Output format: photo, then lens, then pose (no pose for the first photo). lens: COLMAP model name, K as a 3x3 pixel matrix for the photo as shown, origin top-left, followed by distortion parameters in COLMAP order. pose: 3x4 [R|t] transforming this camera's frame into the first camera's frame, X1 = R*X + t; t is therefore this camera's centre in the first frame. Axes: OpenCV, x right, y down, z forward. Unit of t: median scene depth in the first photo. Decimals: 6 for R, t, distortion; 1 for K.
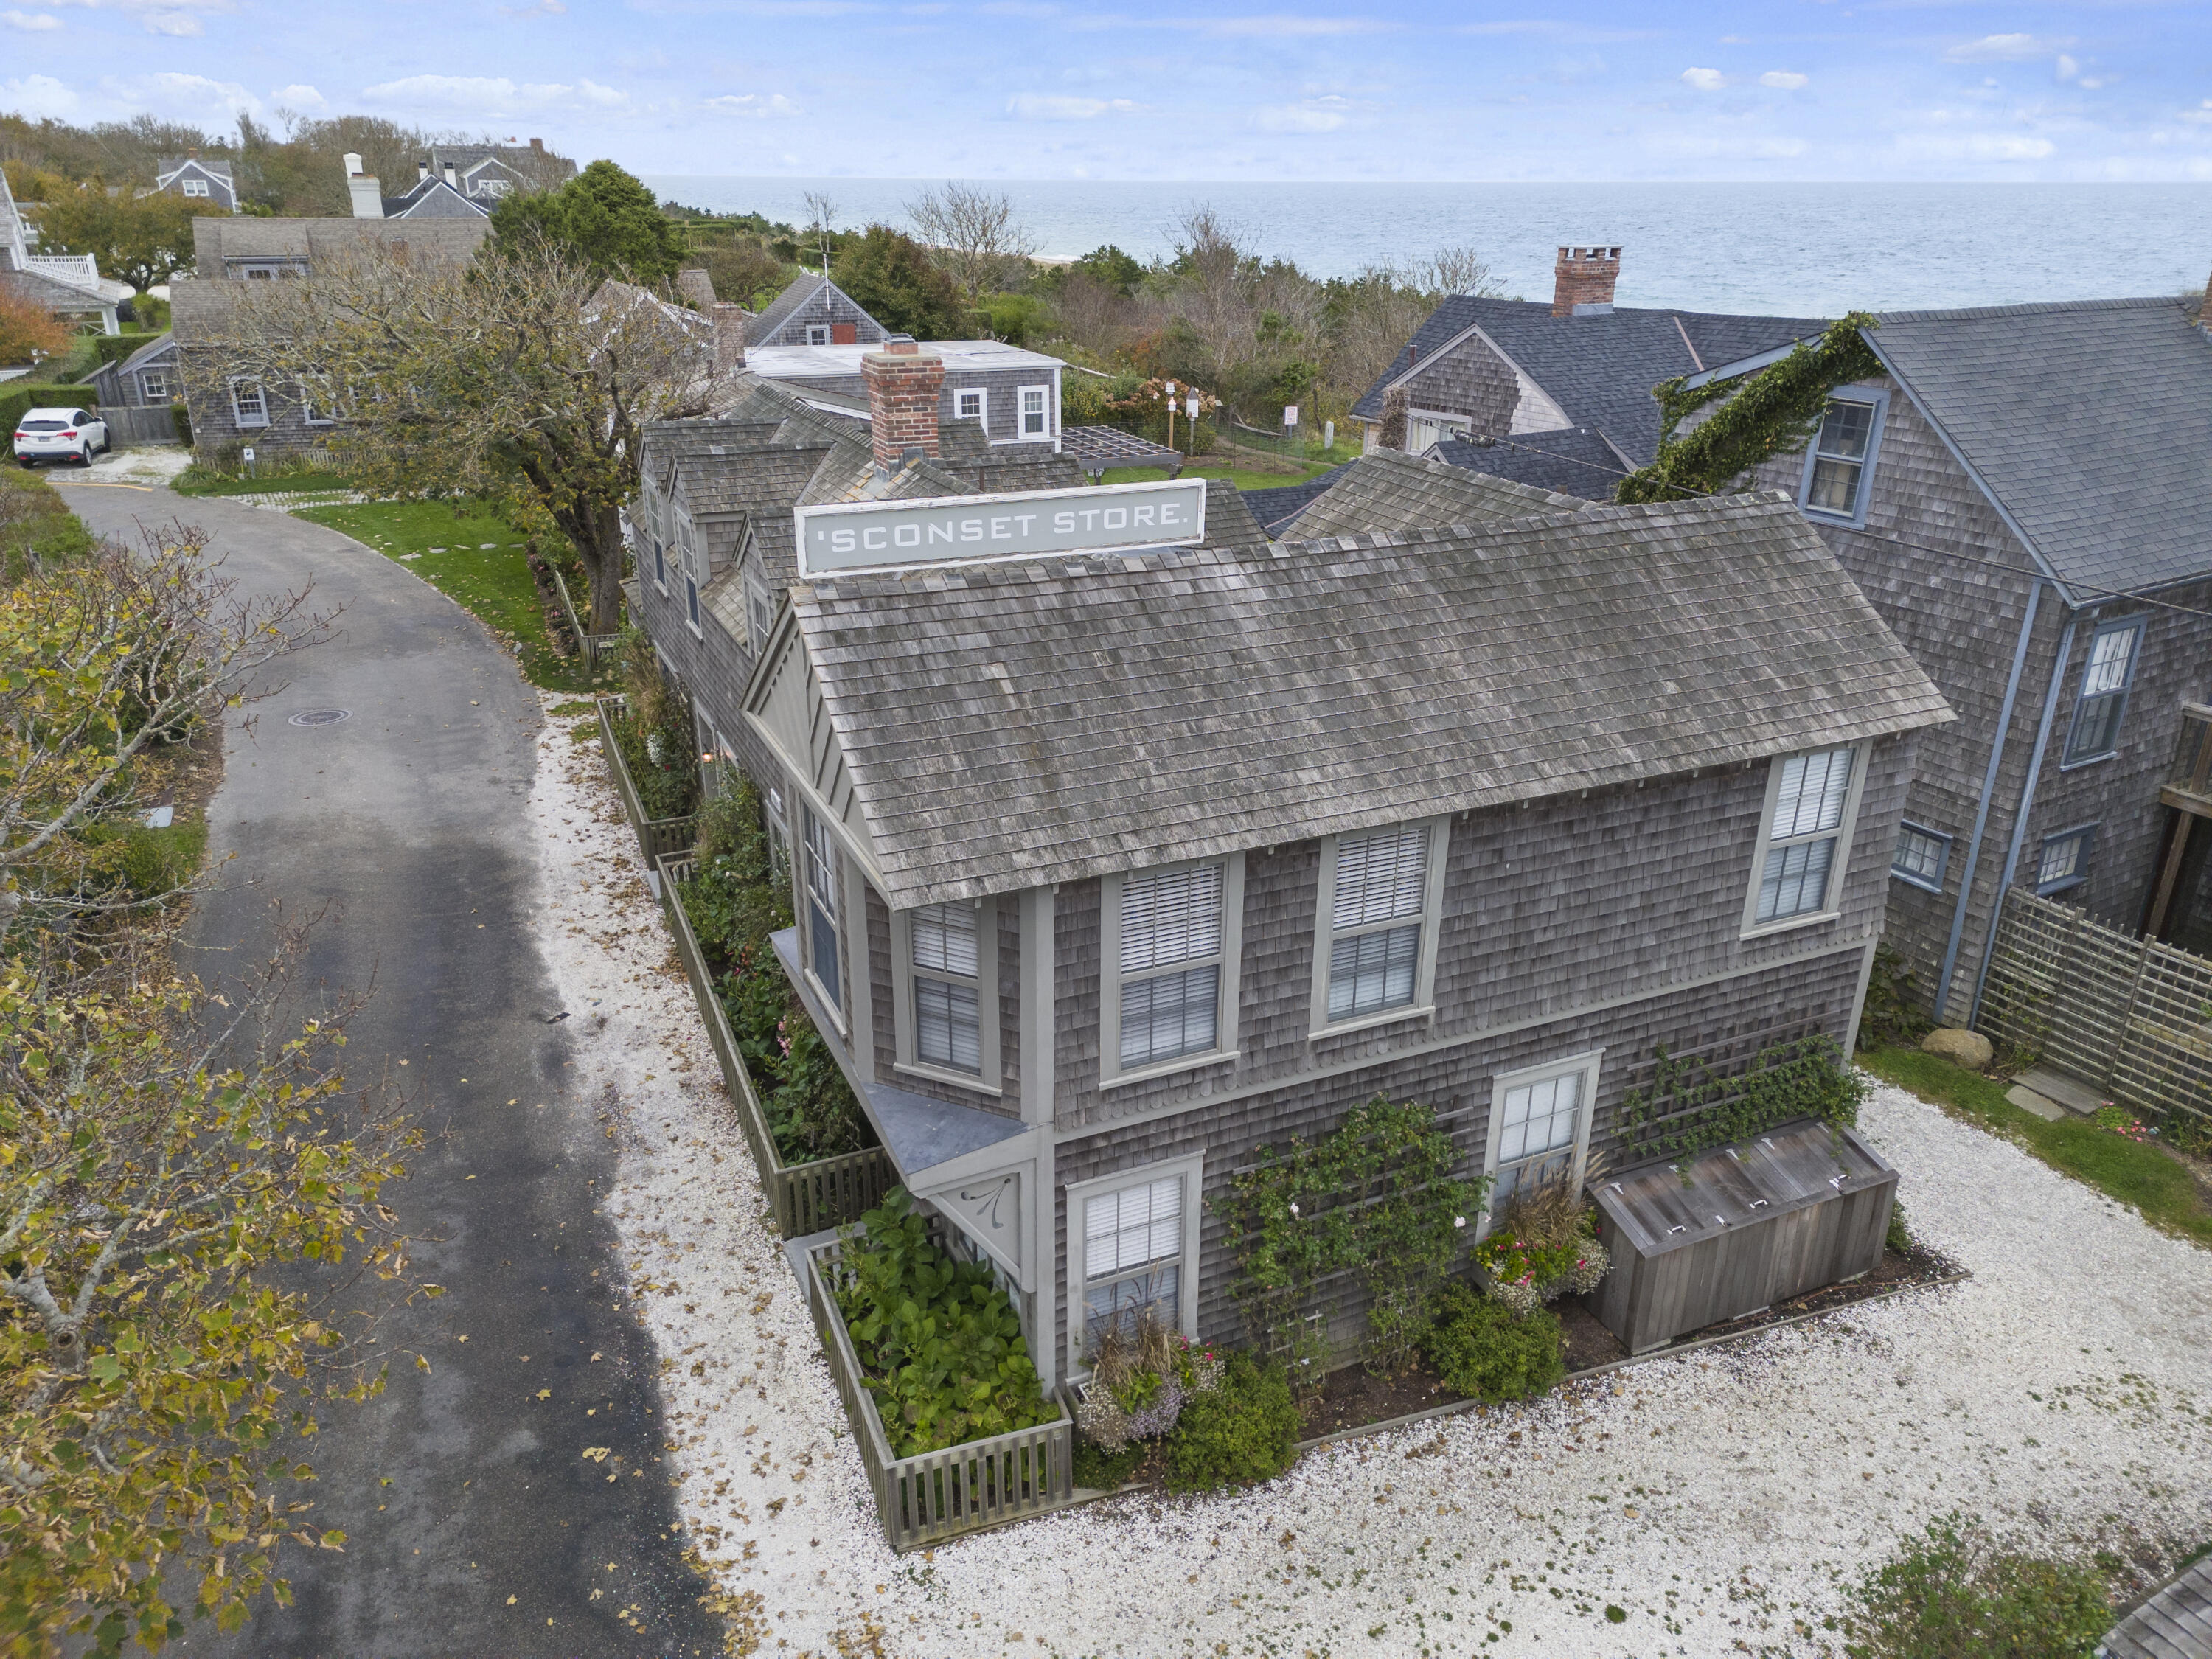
lens RADIAL K [[1533.8, 0, 1106.2], [0, 1533.8, 813.7], [0, 0, 1]] dist [0.062829, -0.052740]
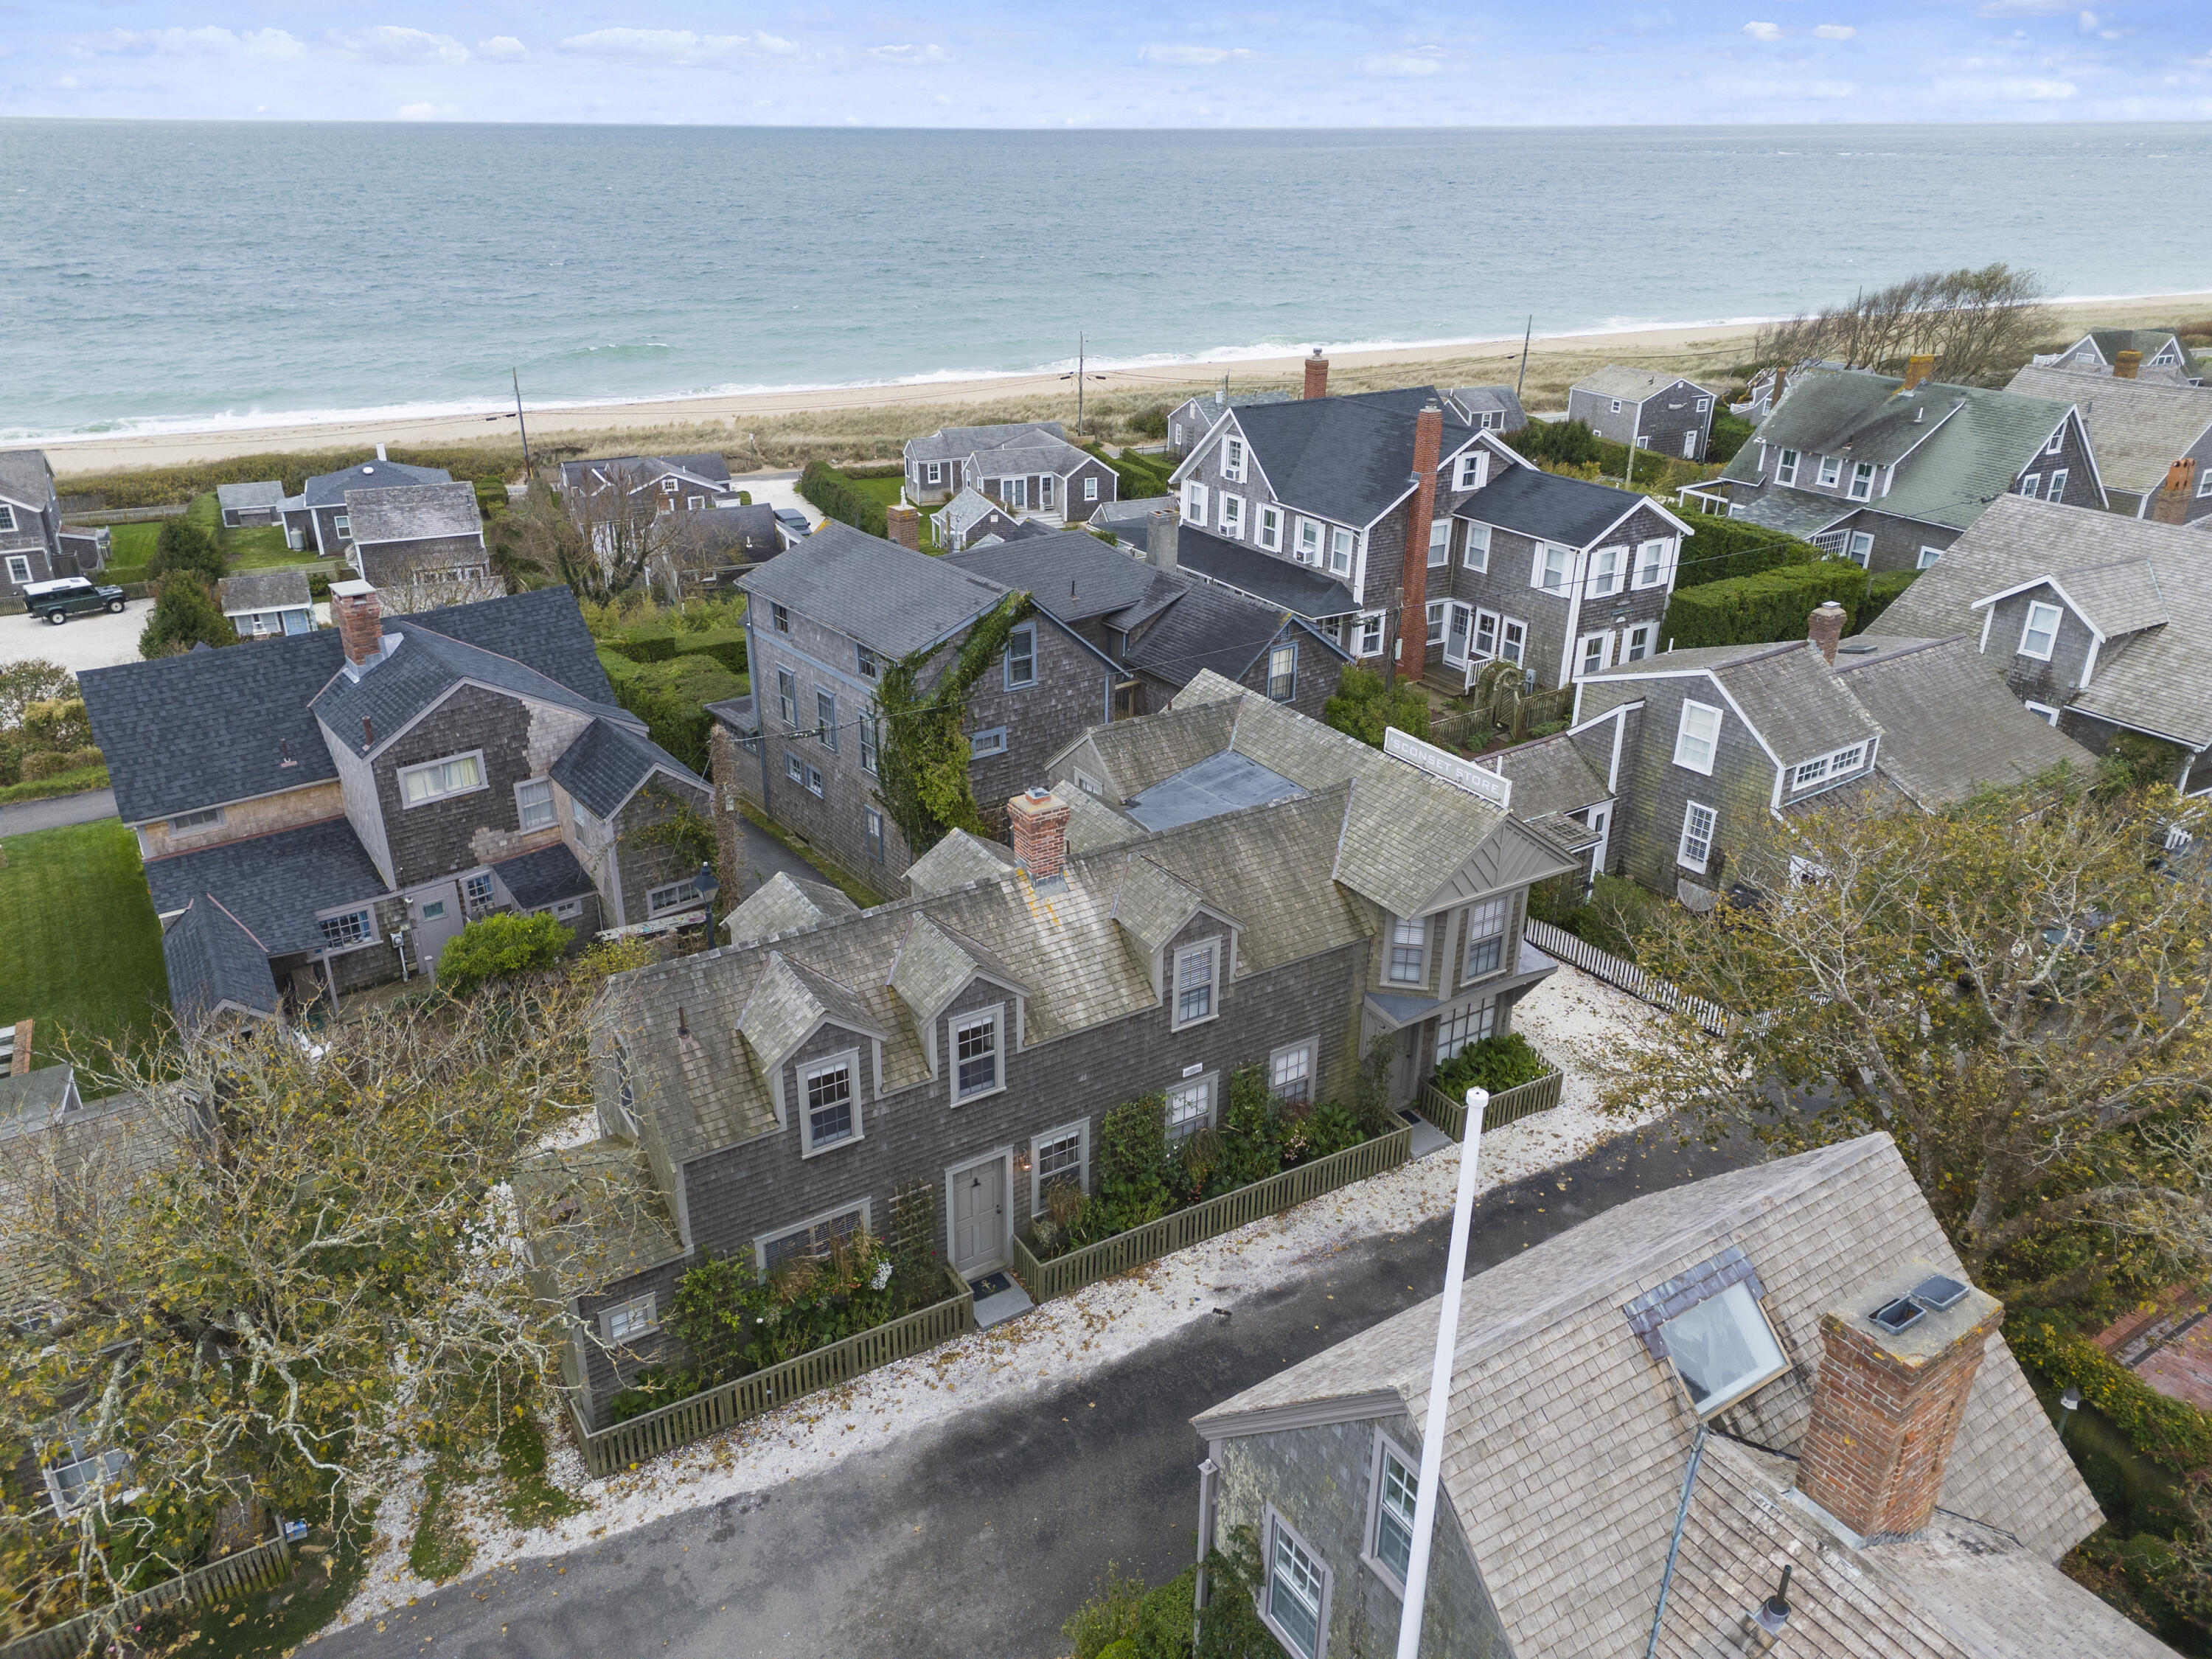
lens RADIAL K [[1533.8, 0, 1071.7], [0, 1533.8, 834.3], [0, 0, 1]] dist [0.062829, -0.052740]
pose [[-0.107232, -0.422692, 0.899907, -1.884387], [0.379300, 0.819278, 0.430018, -1.153589], [-0.919039, 0.387446, 0.072474, 1.166849]]
